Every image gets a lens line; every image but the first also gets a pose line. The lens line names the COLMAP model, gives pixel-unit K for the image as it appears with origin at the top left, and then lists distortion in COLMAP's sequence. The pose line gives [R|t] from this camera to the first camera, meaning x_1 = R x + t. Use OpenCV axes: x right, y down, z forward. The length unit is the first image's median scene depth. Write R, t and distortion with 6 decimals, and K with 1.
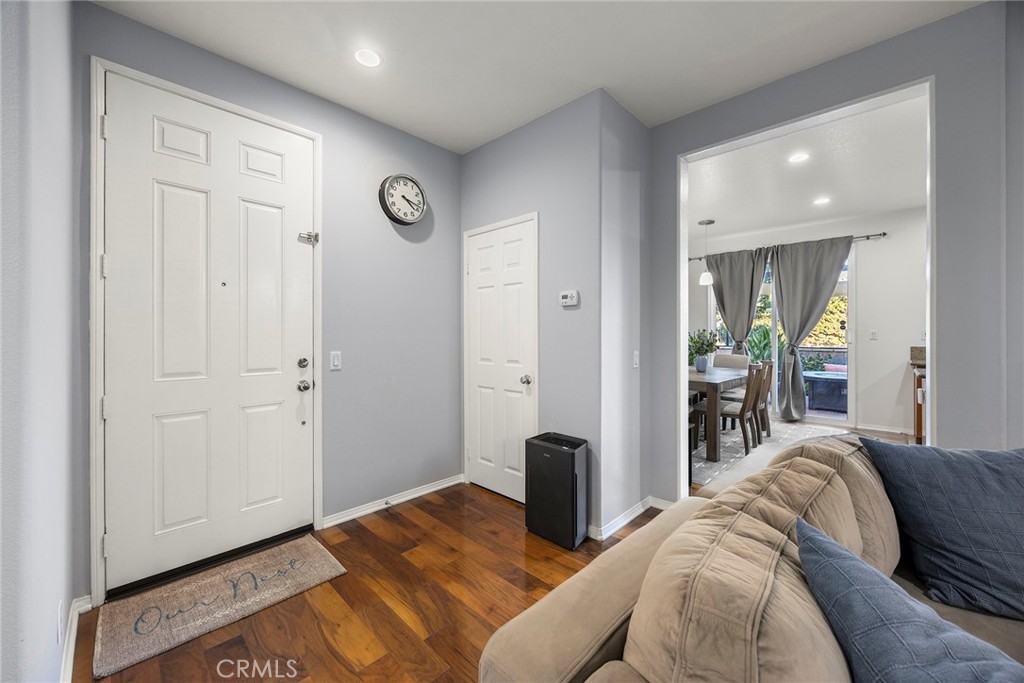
lens RADIAL K [[393.1, 0, 507.2], [0, 393.1, 337.4], [0, 0, 1]] dist [-0.001490, -0.000788]
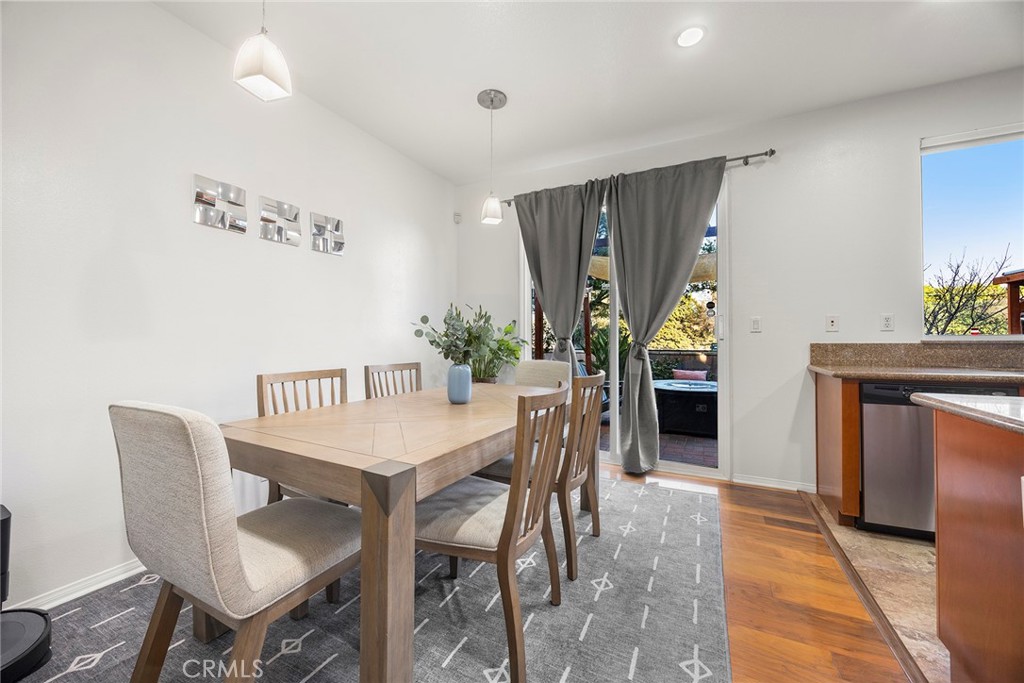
lens RADIAL K [[393.1, 0, 507.2], [0, 393.1, 338.7], [0, 0, 1]] dist [-0.001490, -0.000788]
pose [[0.954493, 0.001962, 0.298228, 0.363243], [0.001710, 0.999926, -0.012051, 0.019730], [-0.298230, 0.012012, 0.954419, 0.498837]]
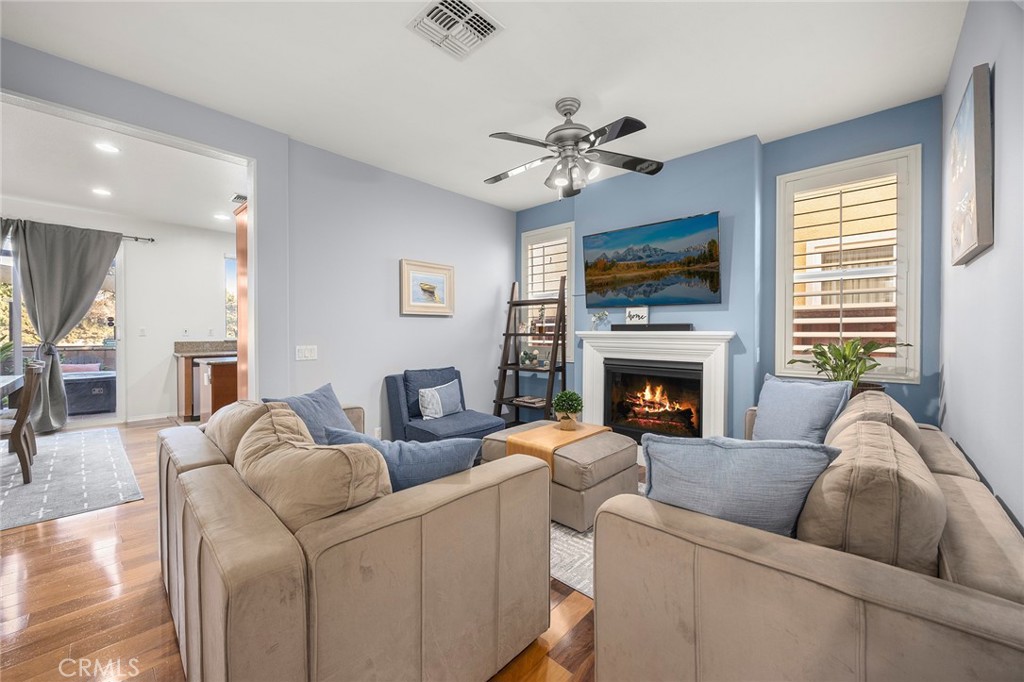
lens RADIAL K [[393.1, 0, 514.2], [0, 393.1, 334.5], [0, 0, 1]] dist [-0.001490, -0.000788]
pose [[-0.031118, -0.003873, 0.999508, -0.152413], [0.005069, 0.999979, 0.004033, 0.001996], [-0.999503, 0.005192, -0.031098, 0.019484]]
